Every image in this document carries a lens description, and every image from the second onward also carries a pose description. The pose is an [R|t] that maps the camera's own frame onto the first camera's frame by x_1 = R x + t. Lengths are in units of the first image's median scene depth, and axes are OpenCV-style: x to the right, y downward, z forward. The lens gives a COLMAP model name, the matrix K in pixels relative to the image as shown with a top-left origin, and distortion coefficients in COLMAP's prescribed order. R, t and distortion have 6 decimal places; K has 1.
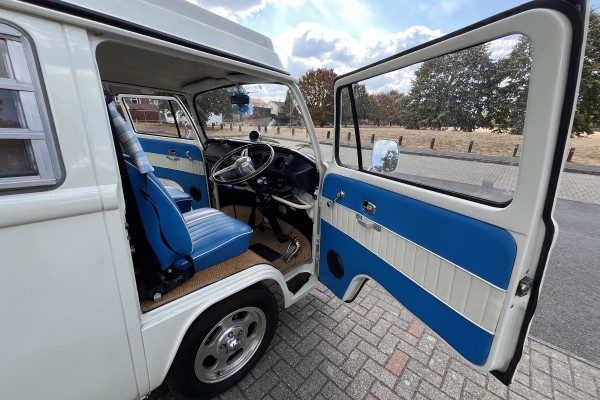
lens RADIAL K [[241.2, 0, 302.0], [0, 241.2, 201.2], [0, 0, 1]] dist [-0.002317, -0.000330]
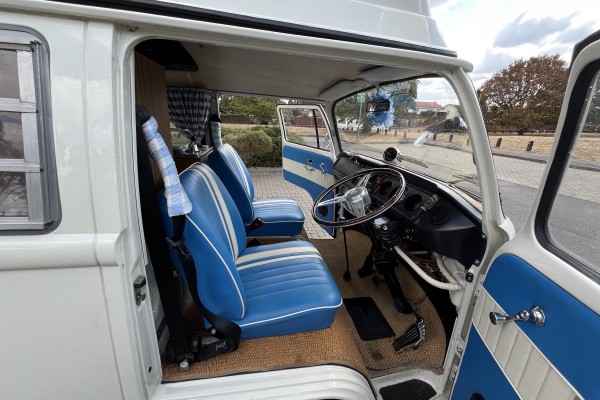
lens RADIAL K [[241.2, 0, 302.0], [0, 241.2, 201.2], [0, 0, 1]] dist [-0.002317, -0.000330]
pose [[0.801222, 0.177212, -0.571523, 0.032845], [-0.188328, 0.981281, 0.040246, -0.139440], [0.567957, 0.075388, 0.819598, 0.331144]]
